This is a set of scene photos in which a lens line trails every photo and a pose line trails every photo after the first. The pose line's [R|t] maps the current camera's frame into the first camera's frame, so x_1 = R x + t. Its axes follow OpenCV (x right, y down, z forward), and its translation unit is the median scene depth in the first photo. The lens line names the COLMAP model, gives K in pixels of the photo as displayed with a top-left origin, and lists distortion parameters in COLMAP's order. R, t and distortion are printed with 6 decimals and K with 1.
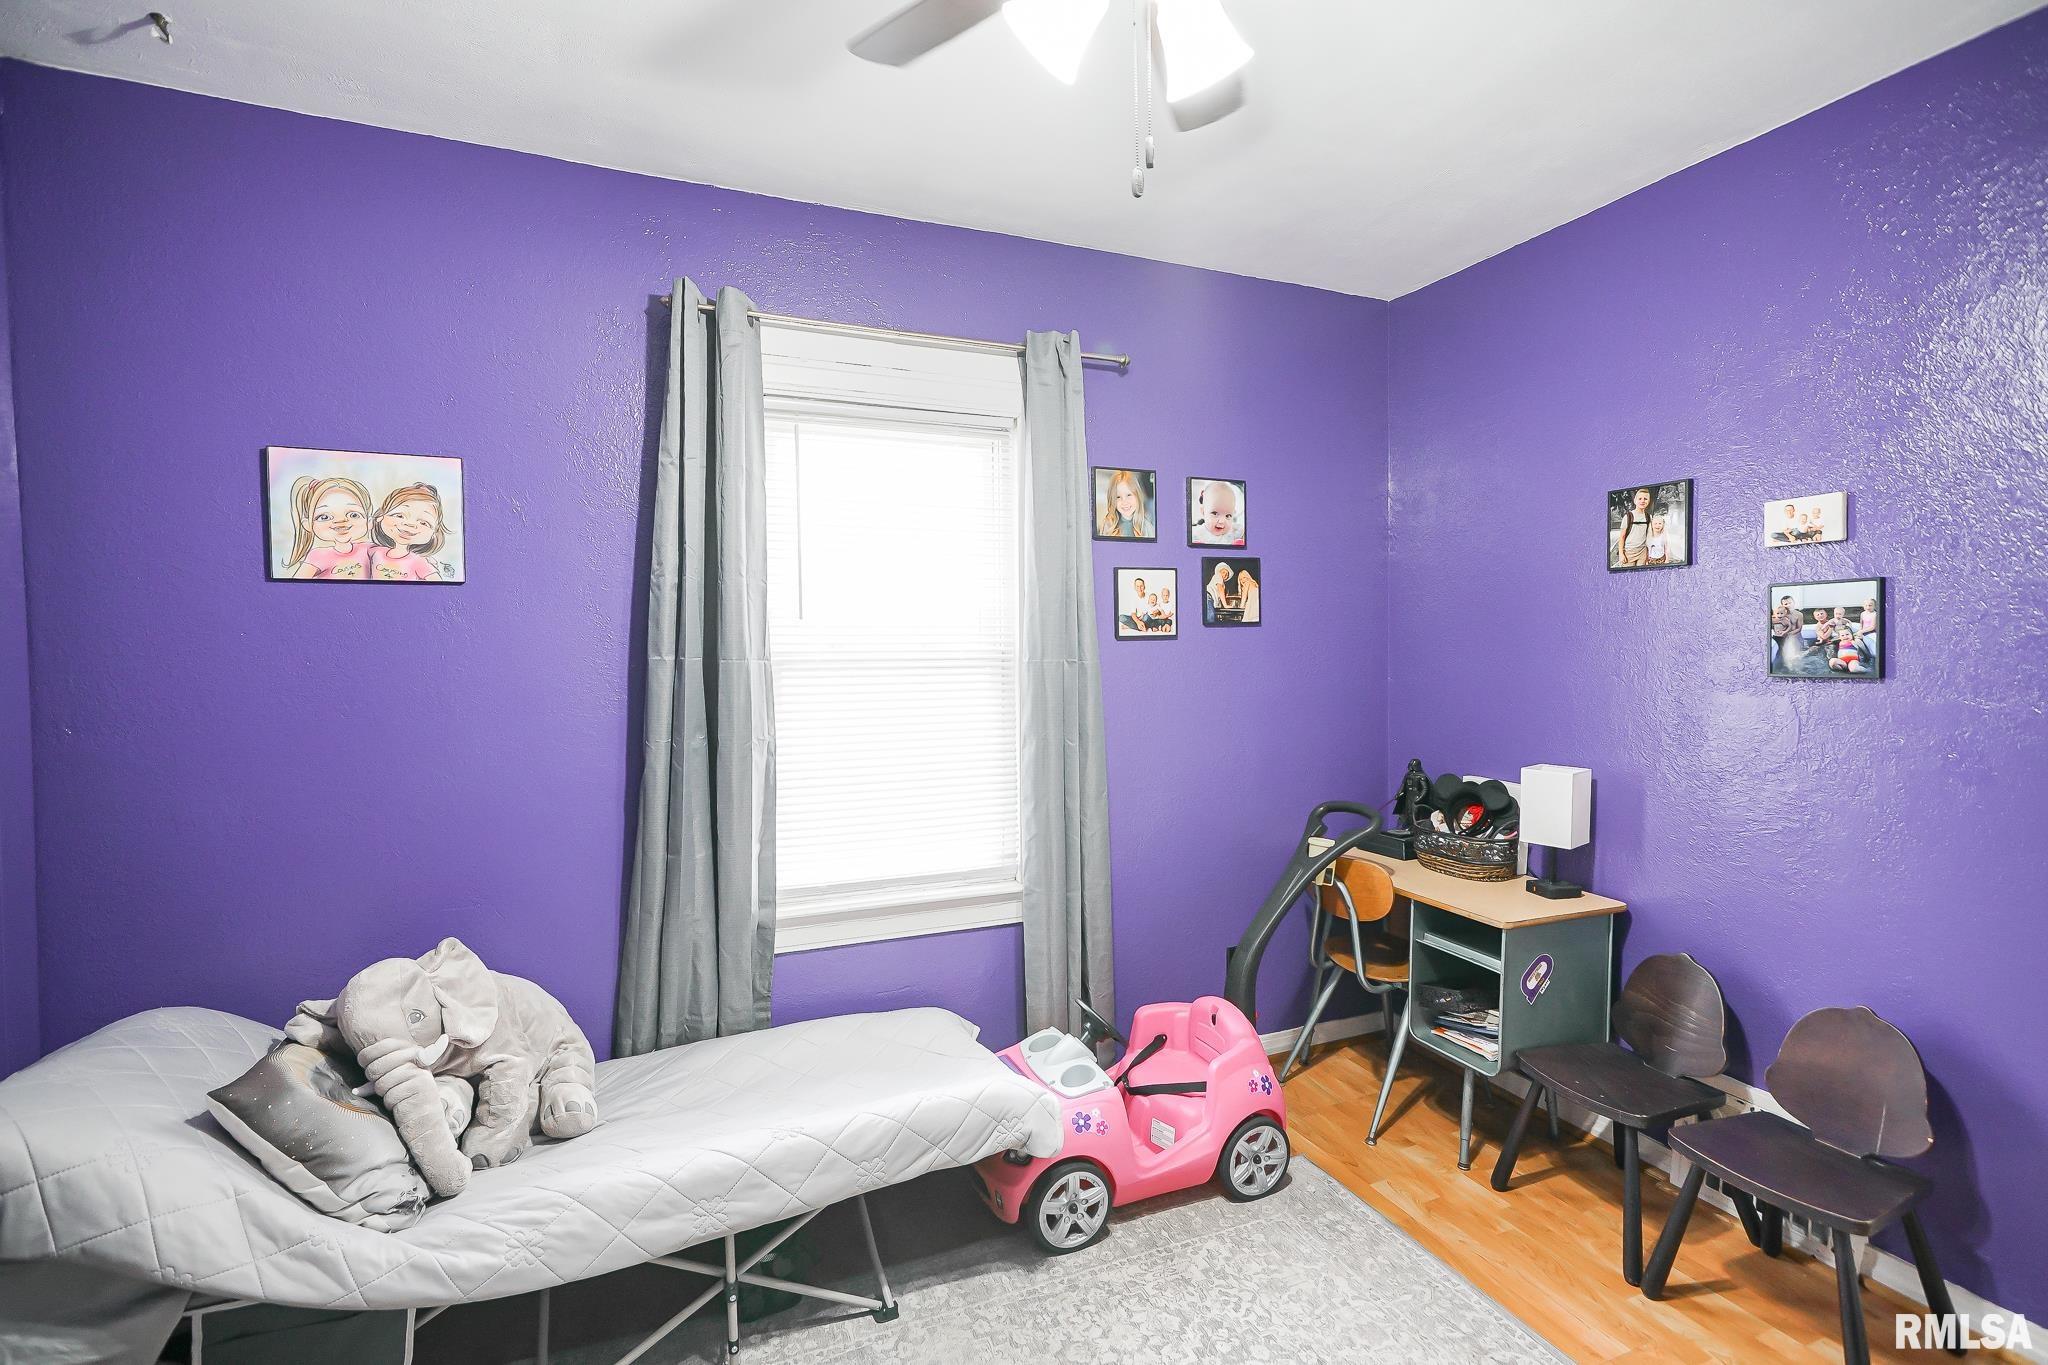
lens RADIAL K [[934.6, 0, 1033.8], [0, 934.6, 663.0], [0, 0, 1]] dist [-0.001471, 0.000085]
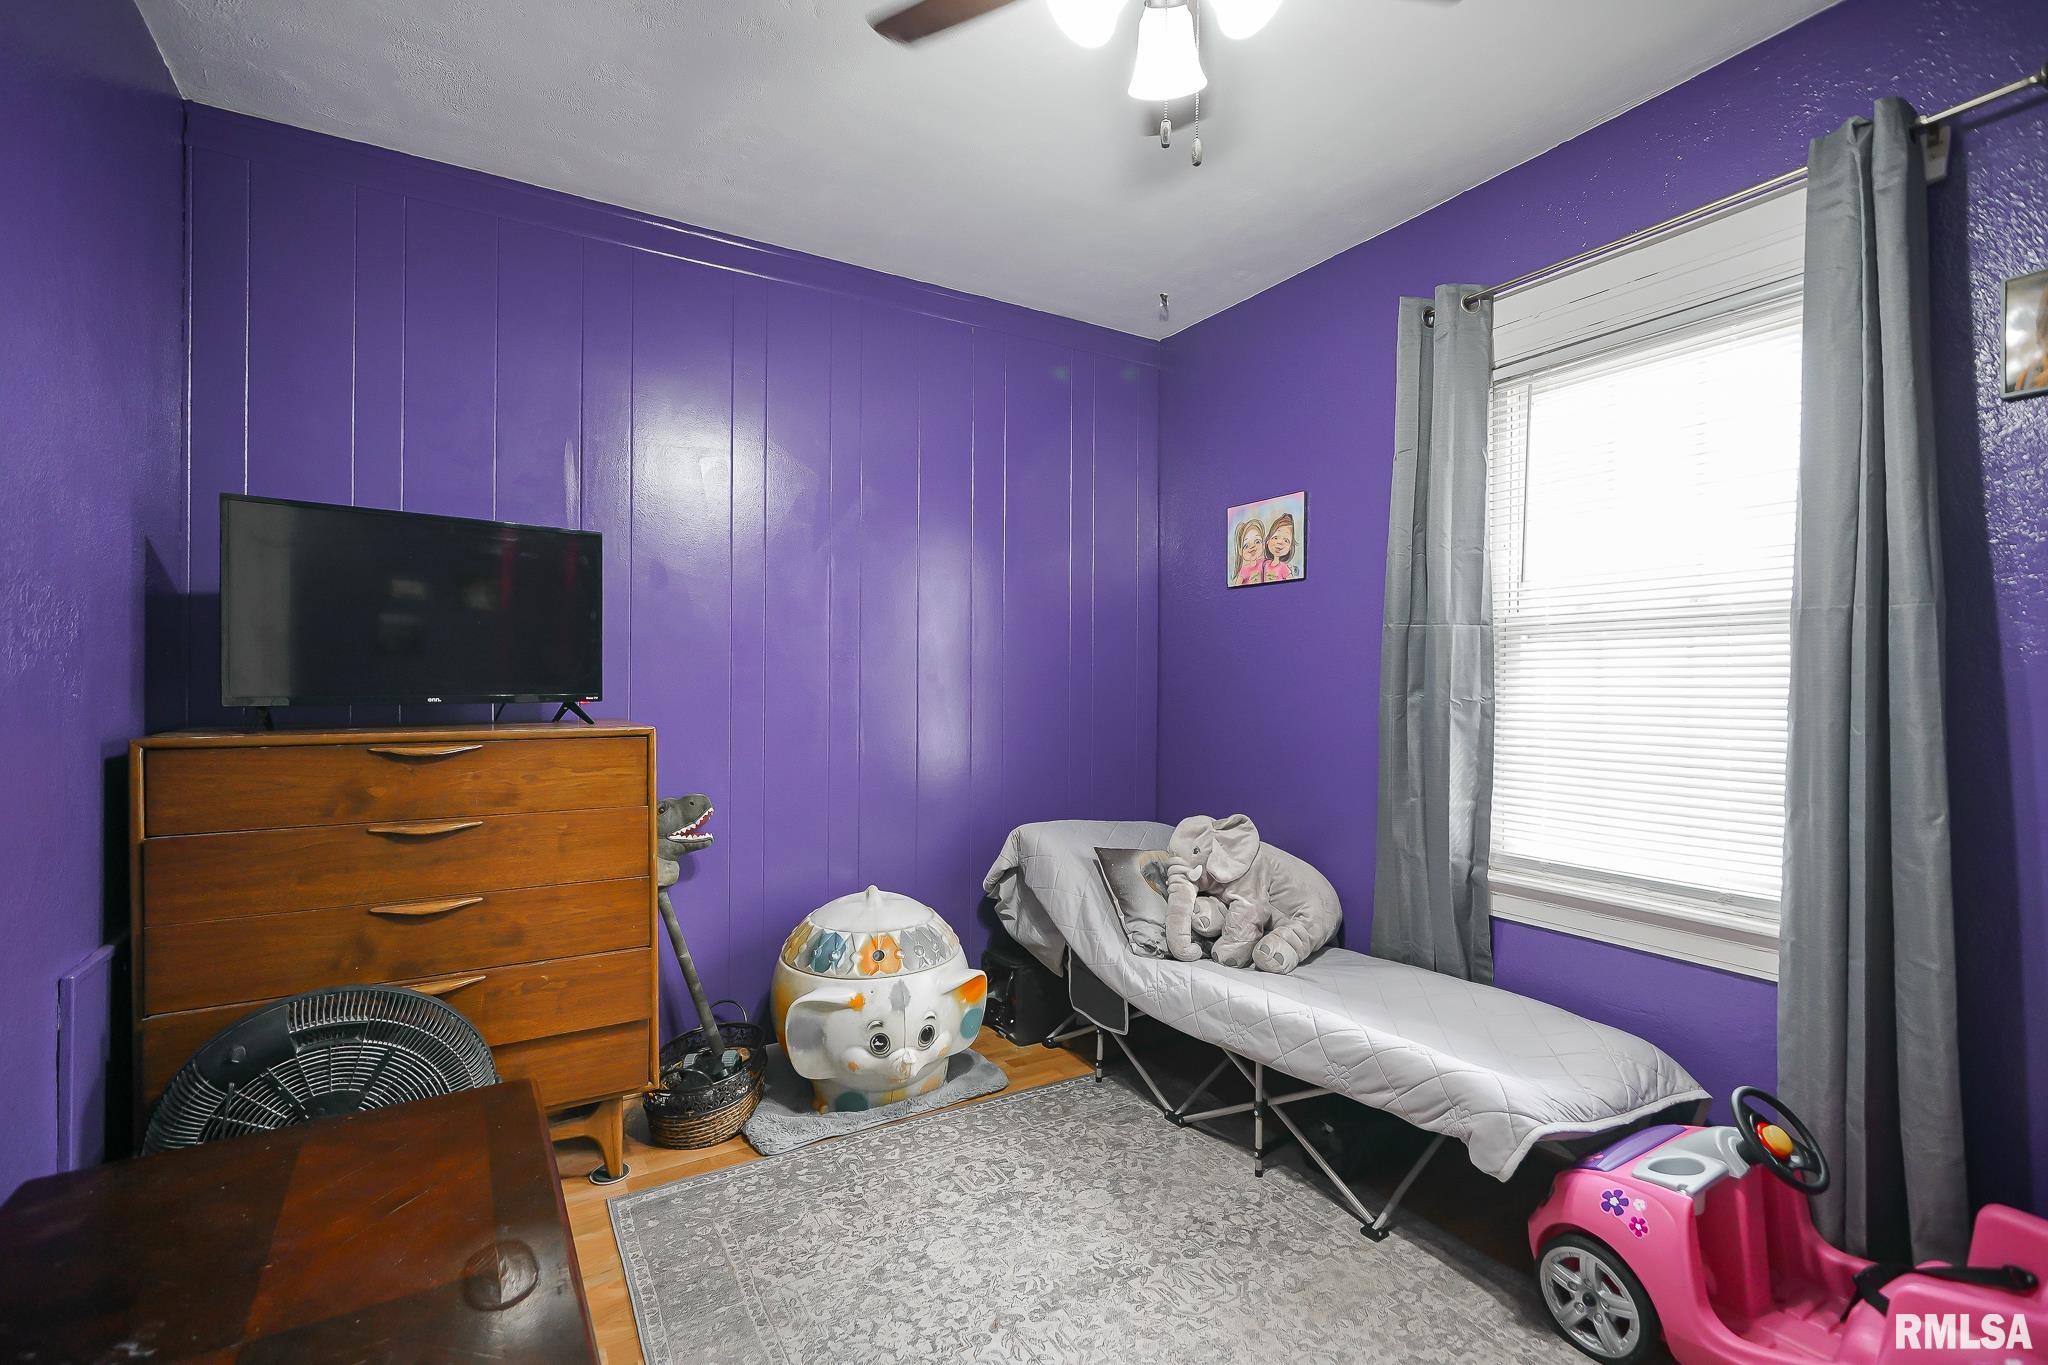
lens RADIAL K [[934.6, 0, 1033.8], [0, 934.6, 663.0], [0, 0, 1]] dist [-0.001471, 0.000085]
pose [[0.137853, -0.012025, -0.990380, 0.734987], [-0.020183, 0.999685, -0.014947, 0.071045], [0.990247, 0.022049, 0.137567, 0.409168]]
